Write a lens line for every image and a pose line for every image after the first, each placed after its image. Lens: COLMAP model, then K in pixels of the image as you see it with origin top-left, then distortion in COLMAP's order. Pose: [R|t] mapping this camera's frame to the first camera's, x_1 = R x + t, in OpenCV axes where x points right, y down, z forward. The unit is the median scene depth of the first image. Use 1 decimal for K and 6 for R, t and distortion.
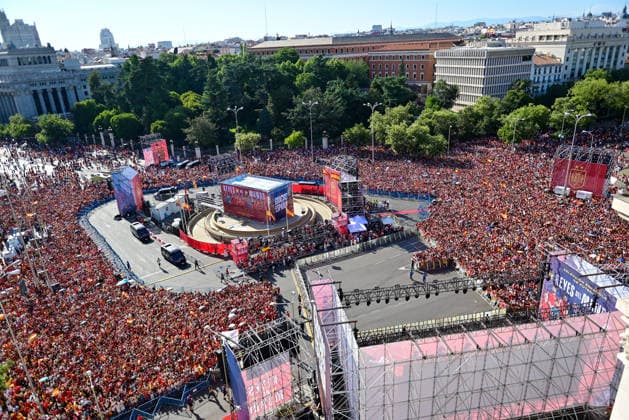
lens RADIAL K [[442.6, 0, 314.5], [0, 442.6, 210.0], [0, 0, 1]] dist [-0.004237, -0.006114]
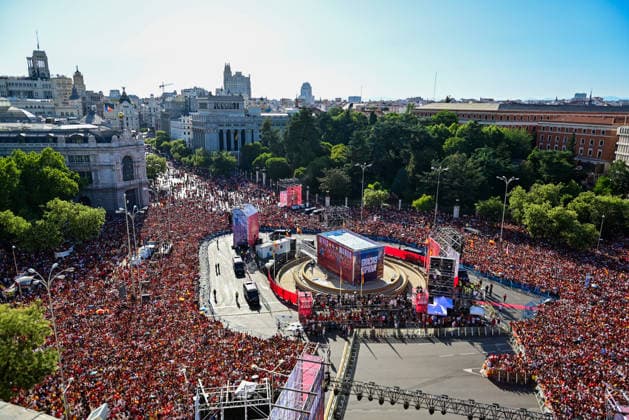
lens RADIAL K [[442.6, 0, 314.5], [0, 442.6, 210.0], [0, 0, 1]] dist [-0.004237, -0.006114]
pose [[0.911570, 0.155448, -0.380627, 0.115556], [-0.199542, 0.976700, -0.079002, -0.024142], [0.359477, 0.147966, 0.921348, 0.037193]]
